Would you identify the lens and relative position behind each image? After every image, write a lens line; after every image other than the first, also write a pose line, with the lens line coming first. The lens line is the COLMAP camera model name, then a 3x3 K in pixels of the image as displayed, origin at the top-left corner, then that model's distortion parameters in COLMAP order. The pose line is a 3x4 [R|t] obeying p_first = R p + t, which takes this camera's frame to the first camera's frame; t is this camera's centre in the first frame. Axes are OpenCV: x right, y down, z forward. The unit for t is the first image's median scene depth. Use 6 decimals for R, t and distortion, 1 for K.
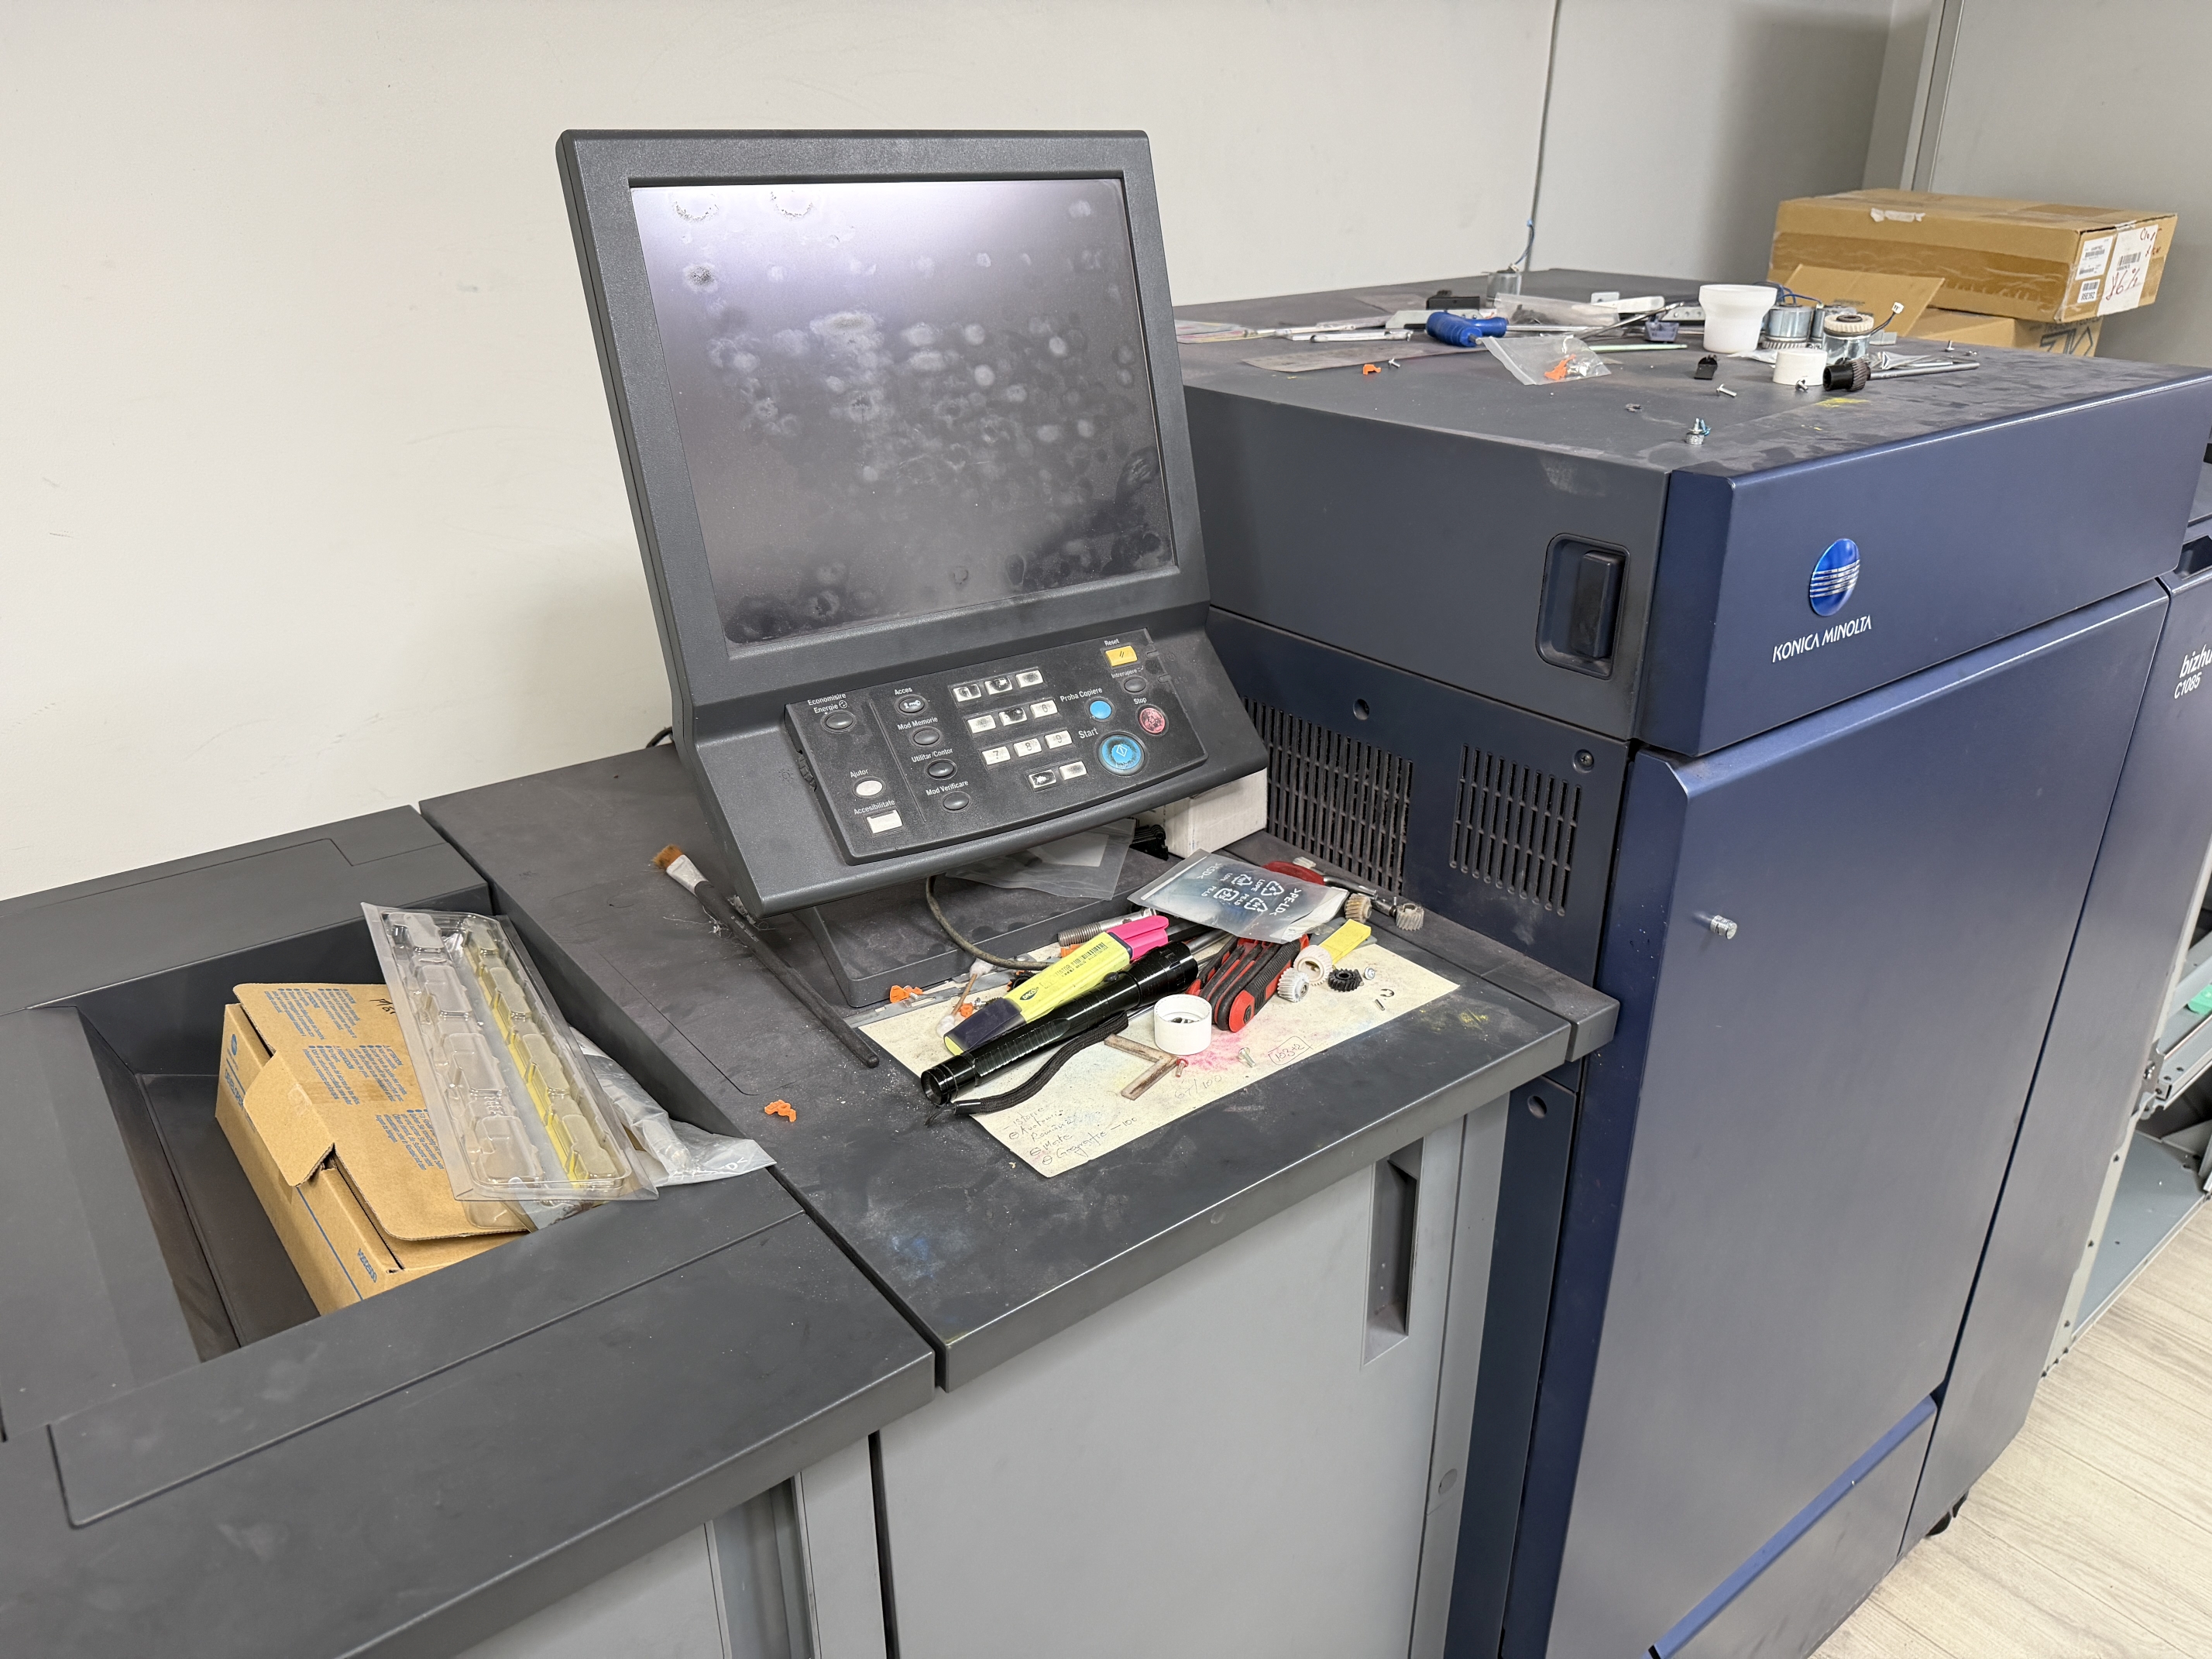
lens RADIAL K [[1574.0, 0, 1116.1], [0, 1574.0, 850.8], [0, 0, 1]] dist [0.026855, -0.039203]
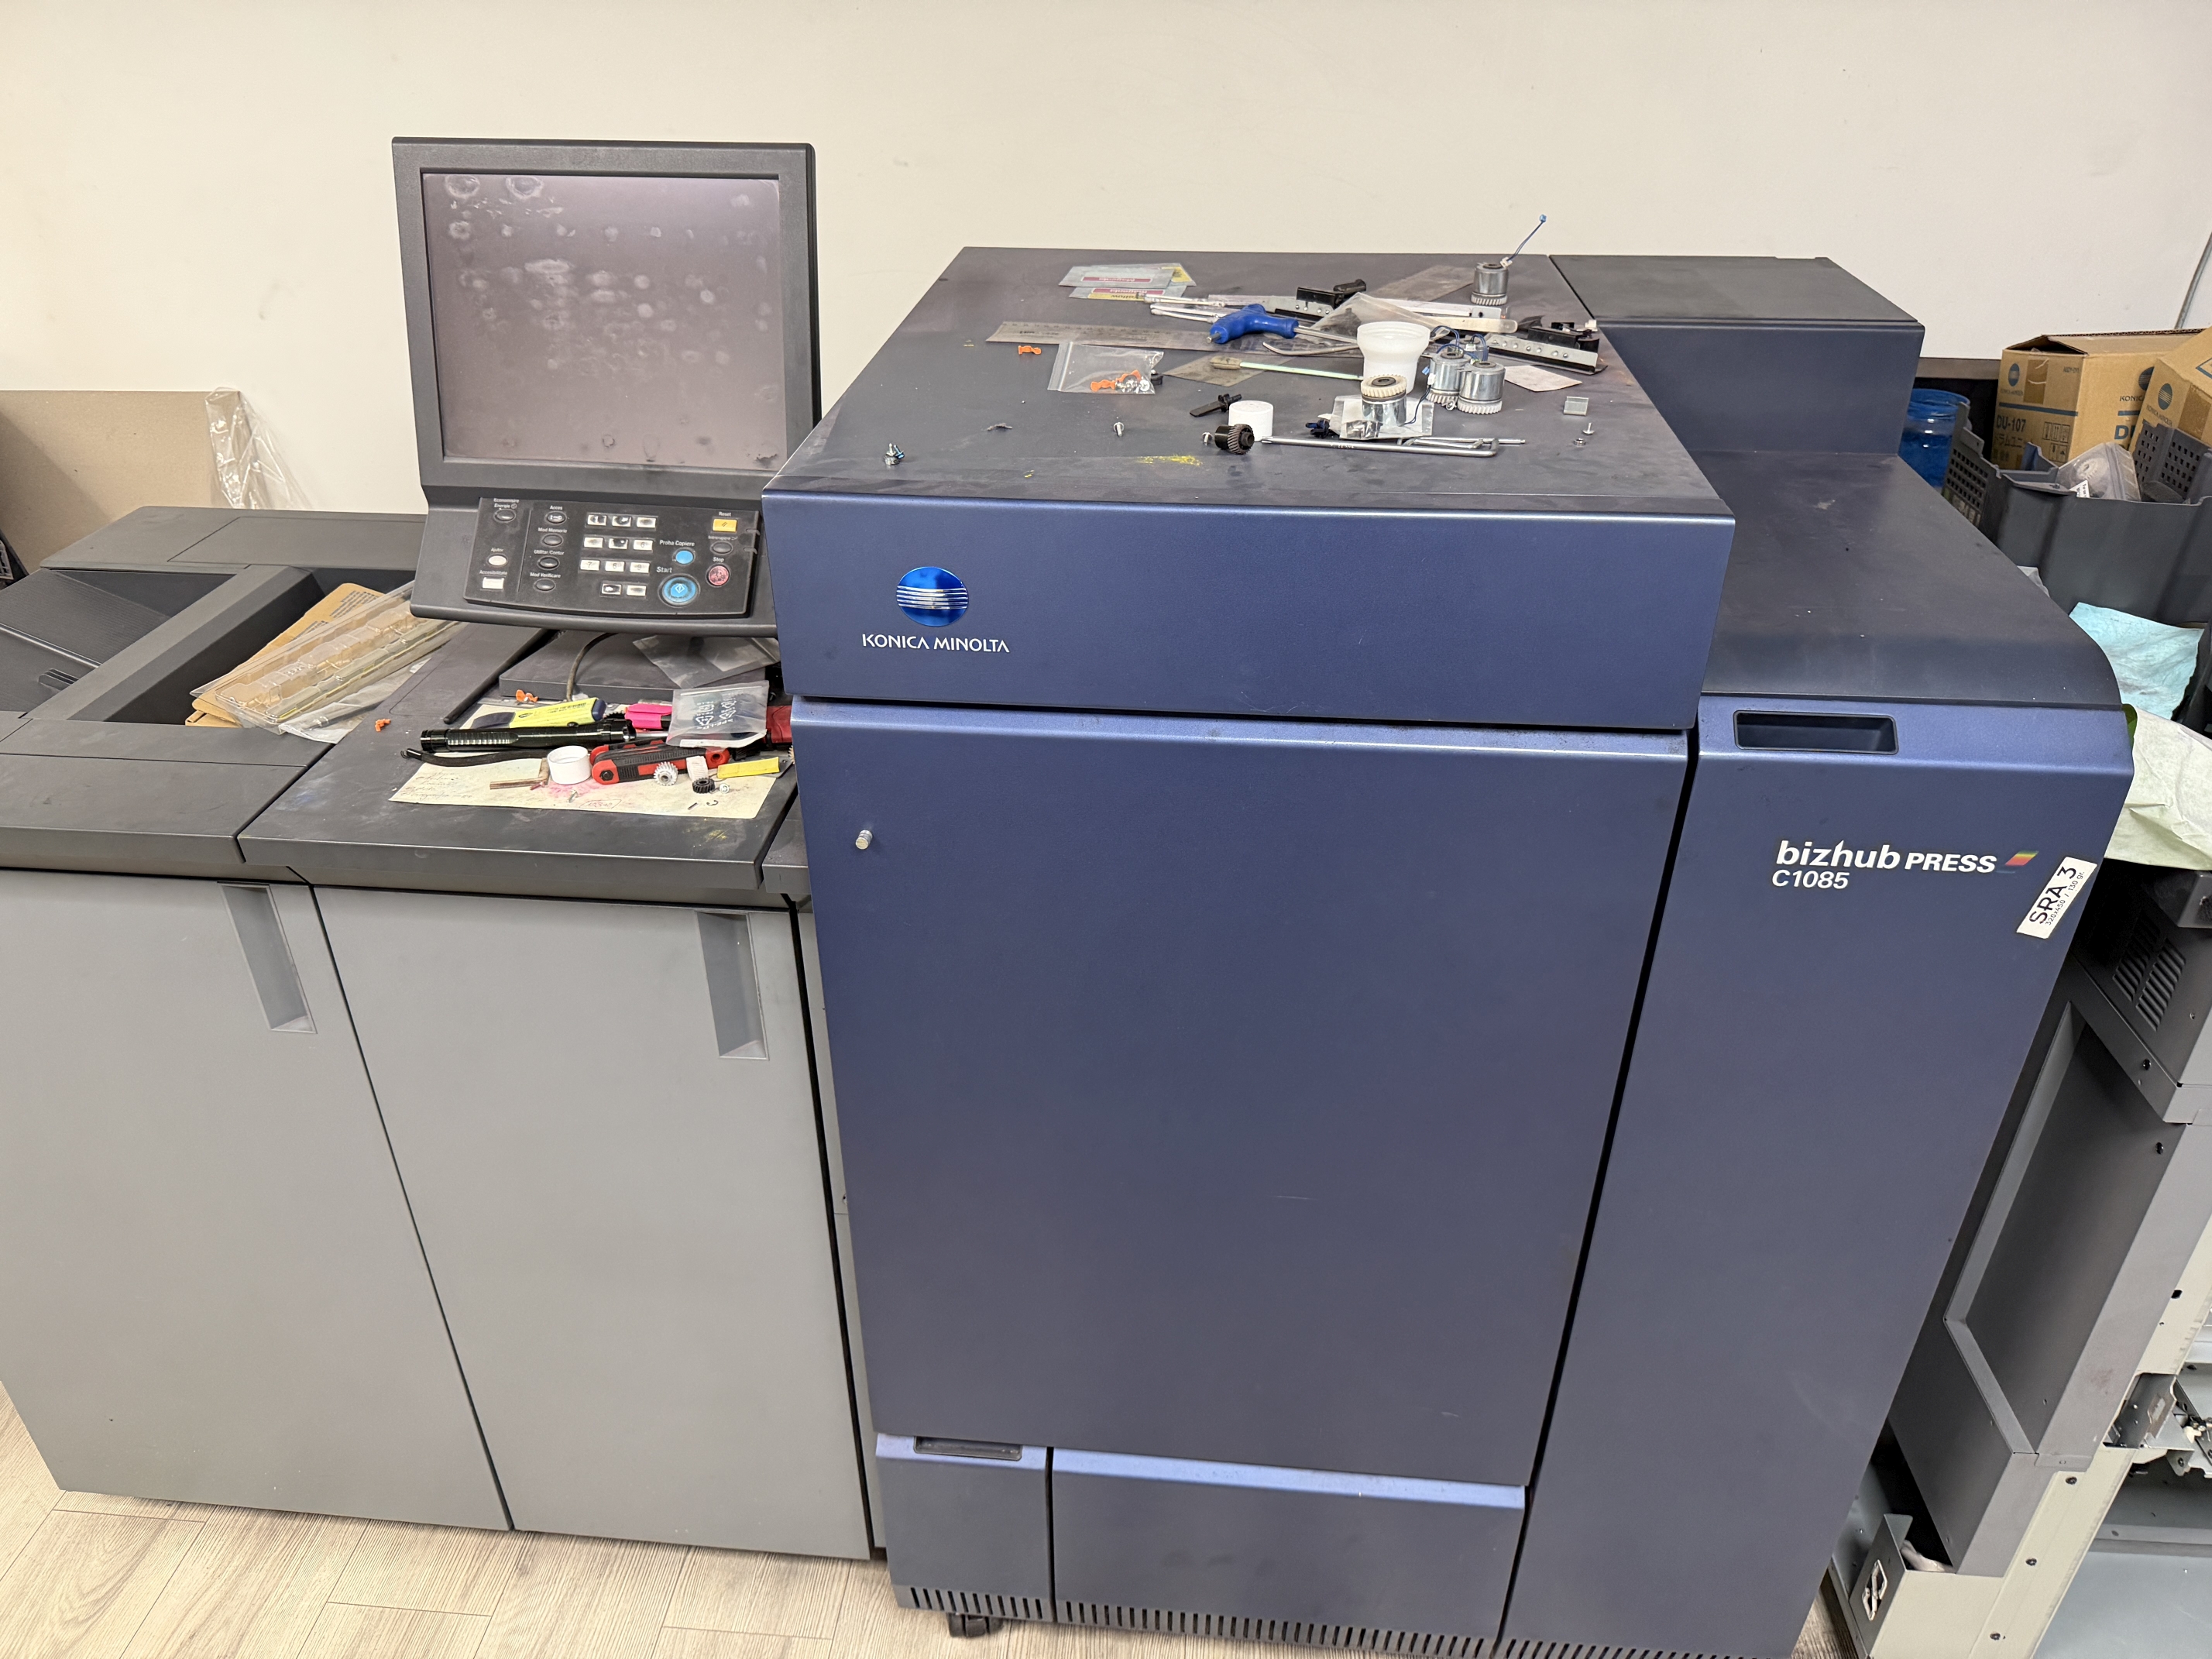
lens RADIAL K [[1574.0, 0, 1099.7], [0, 1574.0, 863.8], [0, 0, 1]] dist [0.026855, -0.039203]
pose [[0.720552, 0.362720, -0.590965, 1.252617], [-0.287964, 0.931833, 0.220827, -0.263870], [0.630779, 0.011059, 0.775884, 0.132133]]
